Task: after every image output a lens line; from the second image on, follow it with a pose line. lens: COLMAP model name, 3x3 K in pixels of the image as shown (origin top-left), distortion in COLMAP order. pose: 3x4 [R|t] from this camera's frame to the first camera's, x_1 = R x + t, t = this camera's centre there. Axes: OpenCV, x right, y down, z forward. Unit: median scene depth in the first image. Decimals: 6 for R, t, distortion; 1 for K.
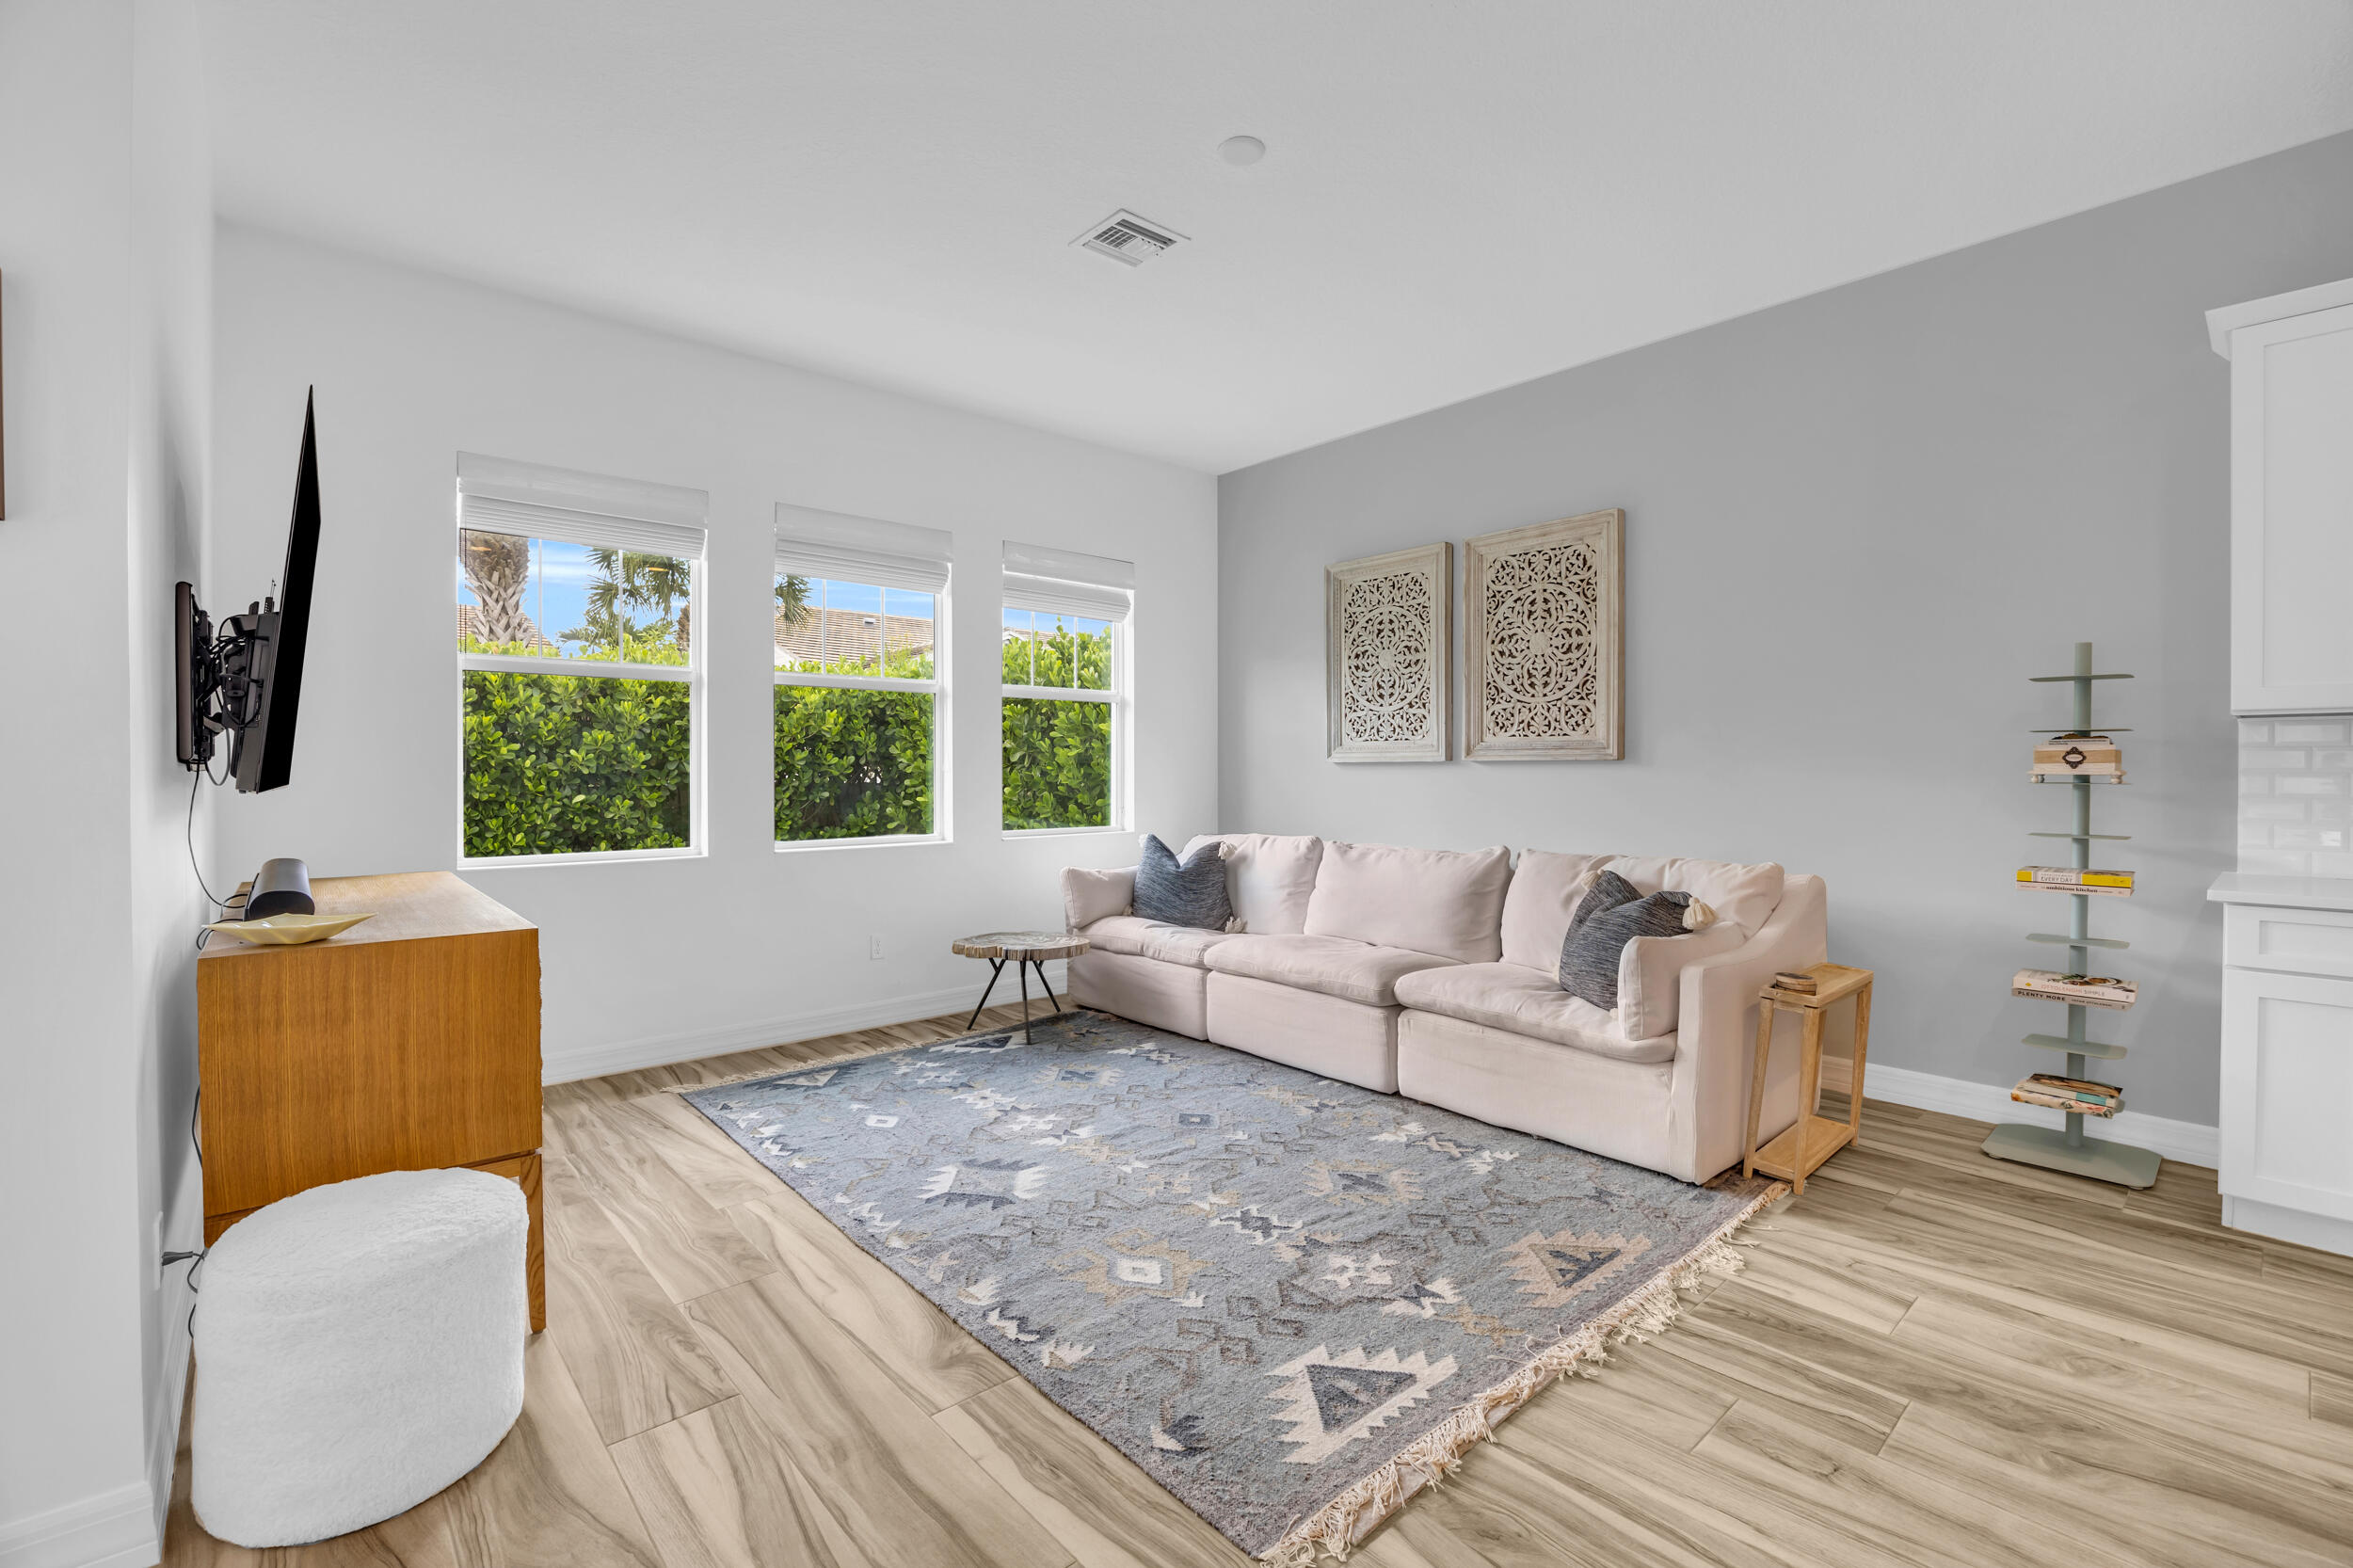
lens RADIAL K [[1009.3, 0, 1169.6], [0, 1009.3, 784.9], [0, 0, 1]] dist [-0.013714, 0.000023]
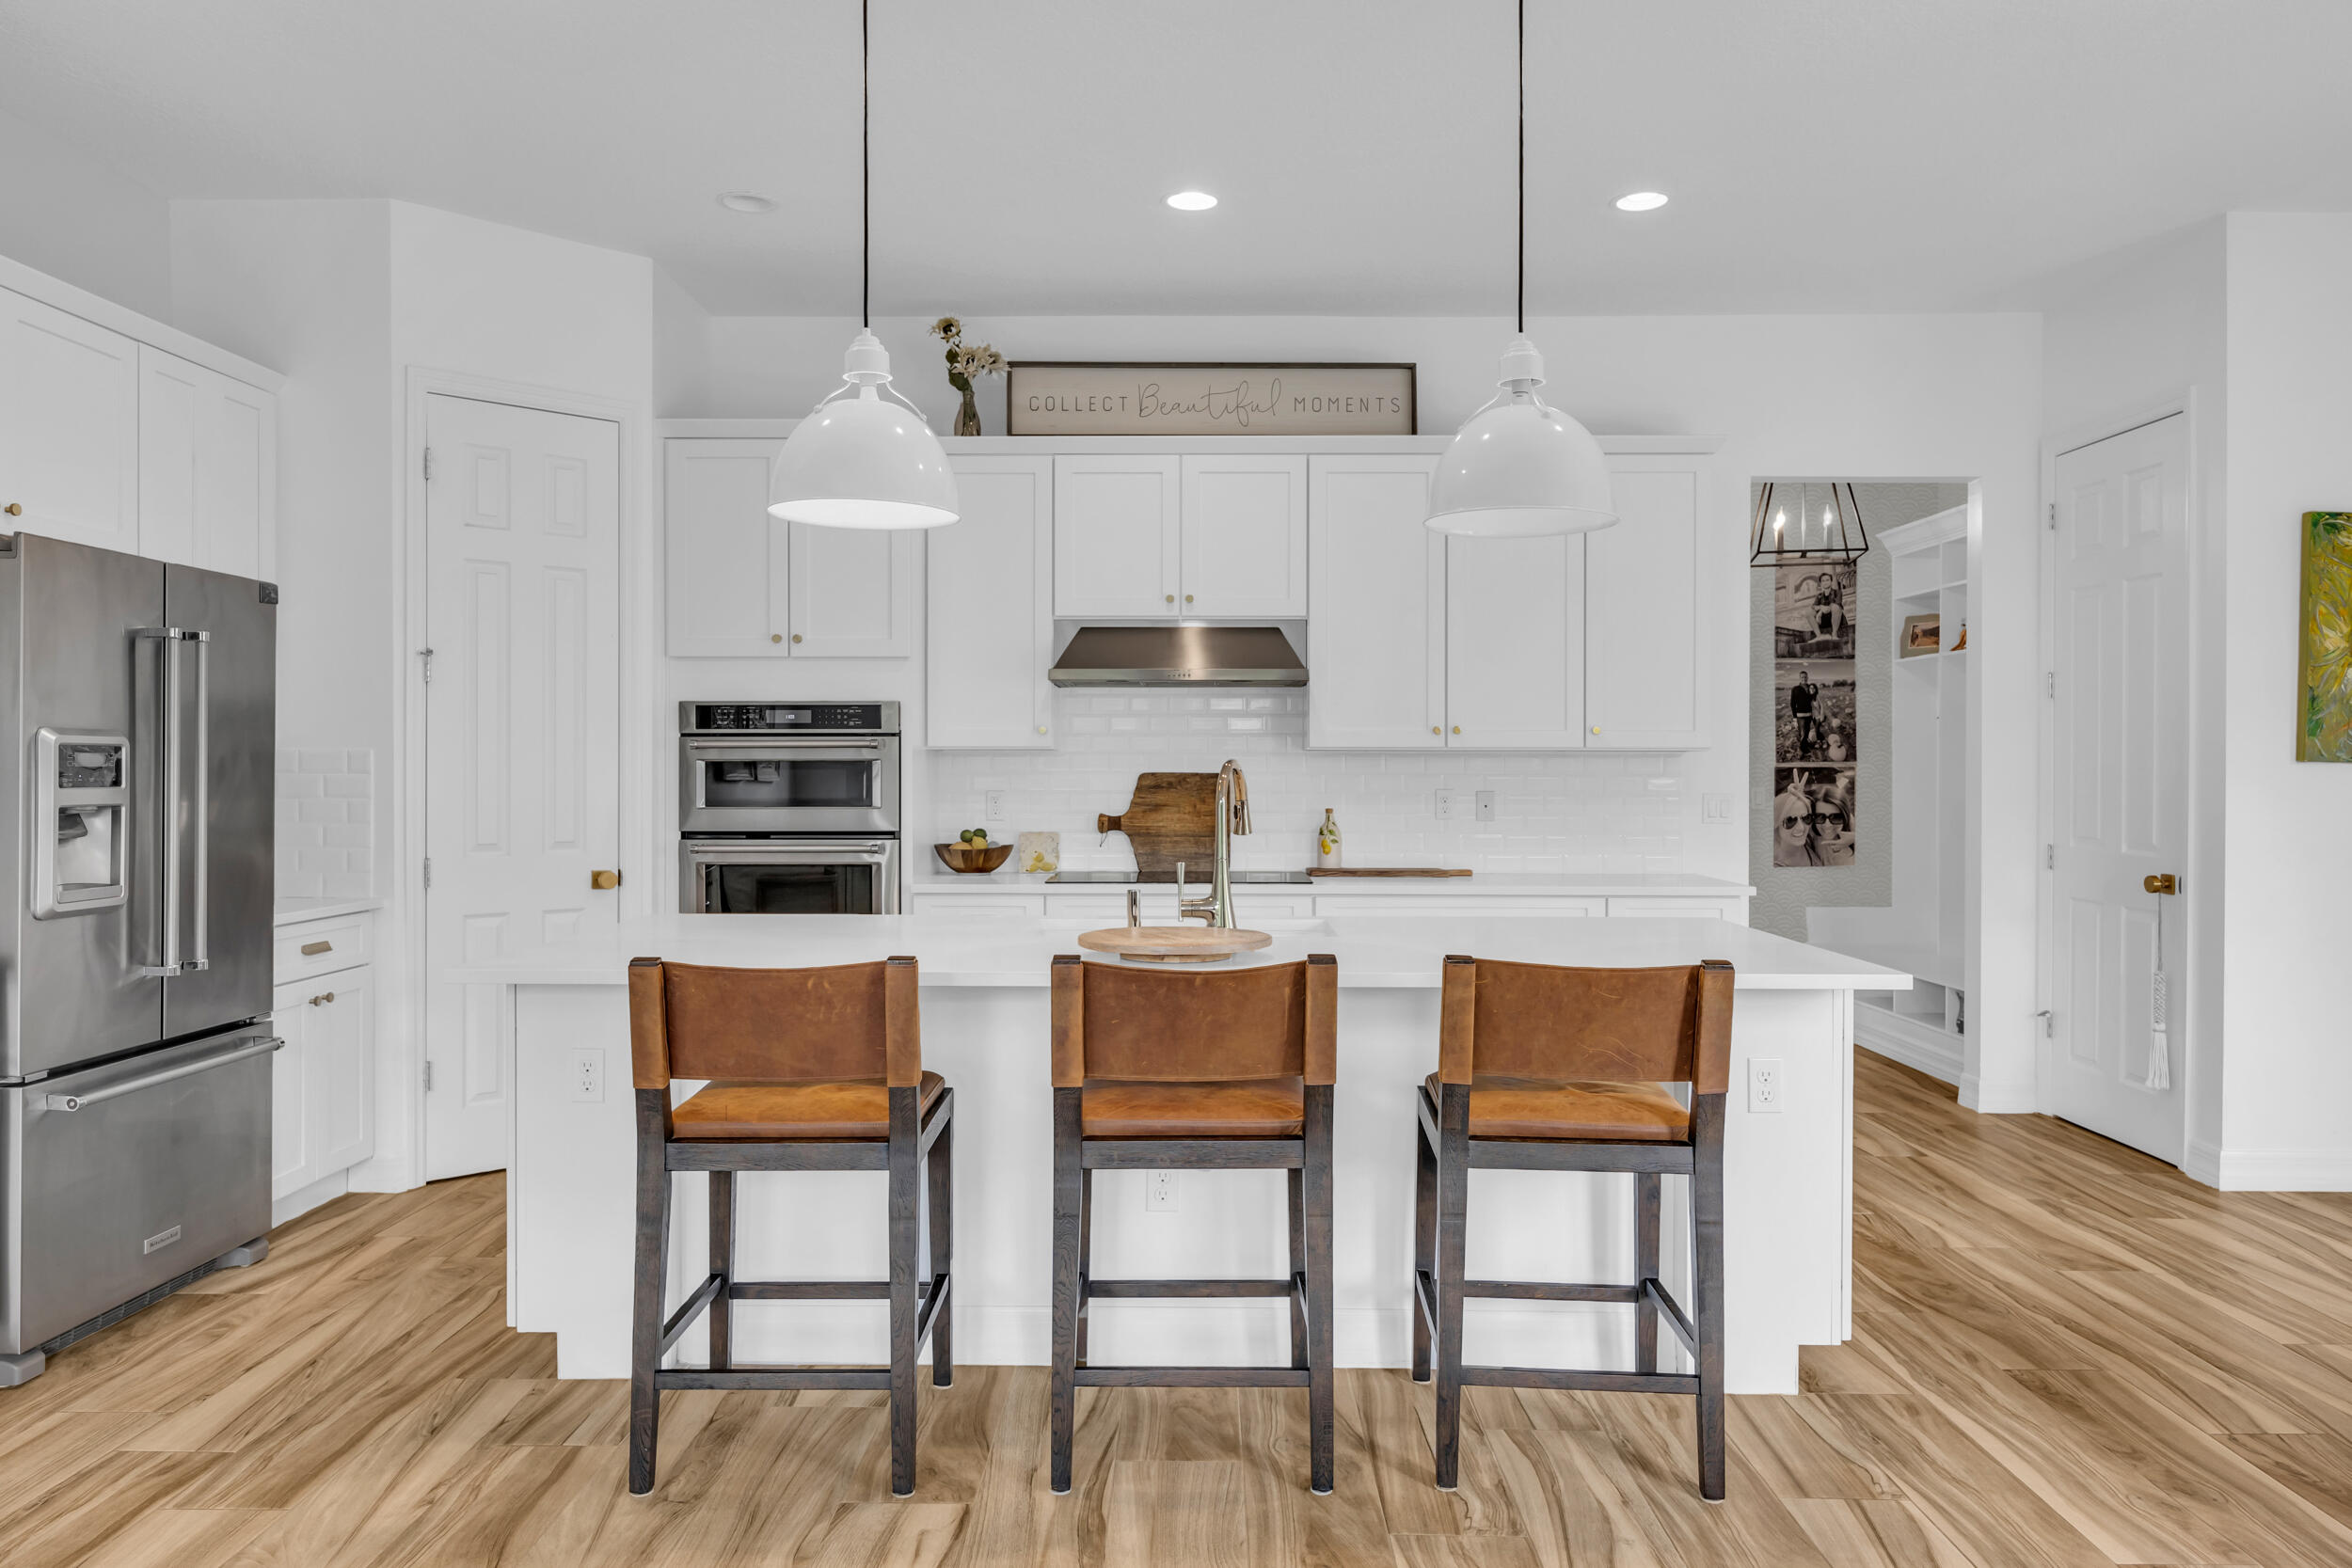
lens RADIAL K [[1567.3, 0, 1165.5], [0, 1567.3, 778.2], [0, 0, 1]] dist [-0.002330, -0.004780]
pose [[-0.731547, -0.006277, 0.681762, -0.171008], [0.008240, 0.999803, 0.018046, -0.026539], [-0.681742, 0.018819, -0.731351, 0.556655]]
